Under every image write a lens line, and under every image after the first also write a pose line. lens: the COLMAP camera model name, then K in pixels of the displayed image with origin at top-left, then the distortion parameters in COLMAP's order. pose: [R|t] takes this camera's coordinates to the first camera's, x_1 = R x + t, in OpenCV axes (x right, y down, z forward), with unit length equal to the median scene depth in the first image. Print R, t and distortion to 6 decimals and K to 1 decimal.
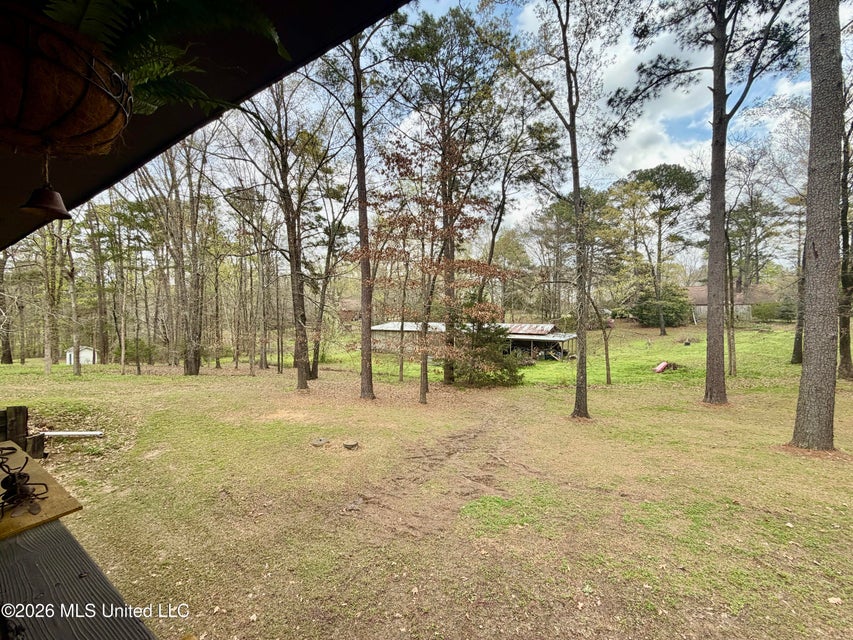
lens RADIAL K [[348.9, 0, 423.5], [0, 348.9, 316.2], [0, 0, 1]] dist [-0.000716, 0.000121]
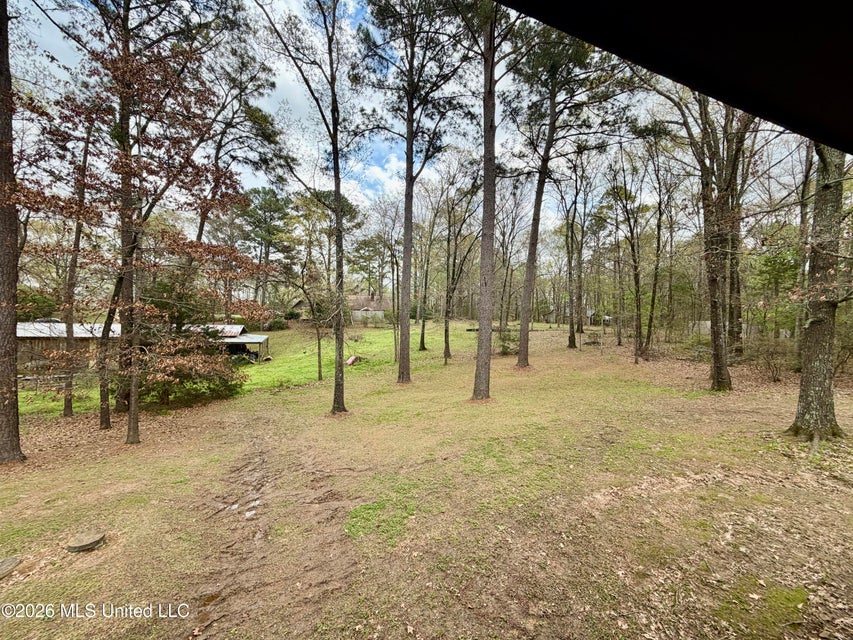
lens RADIAL K [[348.9, 0, 423.5], [0, 348.9, 316.2], [0, 0, 1]] dist [-0.000716, 0.000121]
pose [[0.558437, 0.018023, 0.829351, -0.331636], [-0.017232, 0.999800, -0.010124, 0.001624], [-0.829368, -0.008638, 0.558636, 0.214590]]
